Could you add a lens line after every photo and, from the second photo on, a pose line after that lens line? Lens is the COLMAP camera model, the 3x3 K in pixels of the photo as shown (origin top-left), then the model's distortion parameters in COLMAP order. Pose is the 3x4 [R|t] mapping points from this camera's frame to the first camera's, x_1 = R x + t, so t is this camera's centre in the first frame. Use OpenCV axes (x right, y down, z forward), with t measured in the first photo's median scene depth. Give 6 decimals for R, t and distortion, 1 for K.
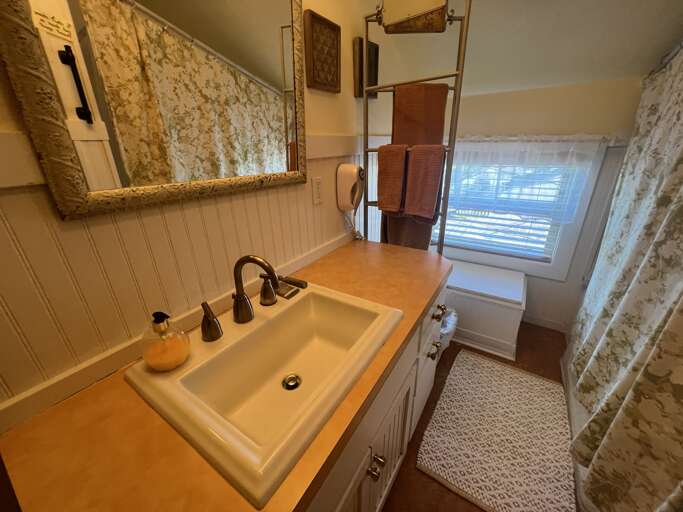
lens RADIAL K [[274.5, 0, 343.8], [0, 274.5, 255.2], [0, 0, 1]] dist [0.000701, -0.000497]
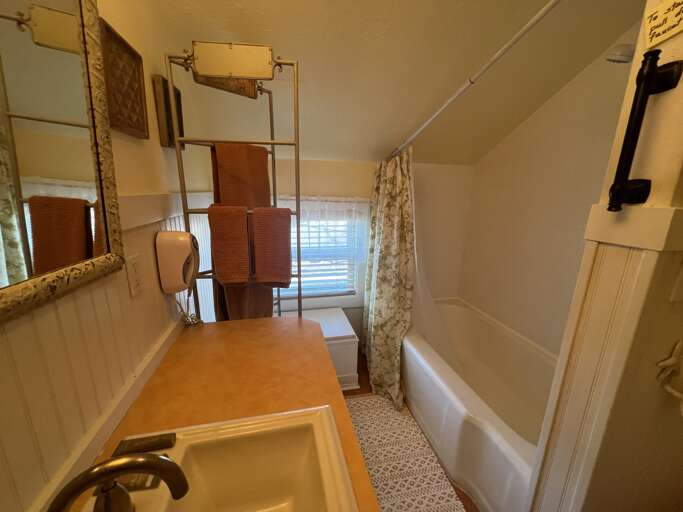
lens RADIAL K [[274.5, 0, 341.9], [0, 274.5, 255.0], [0, 0, 1]] dist [0.000701, -0.000497]
pose [[0.691987, -0.128080, 0.710457, -0.192657], [0.239493, 0.969131, -0.058554, -0.116425], [-0.681026, 0.210668, 0.701300, 0.186125]]
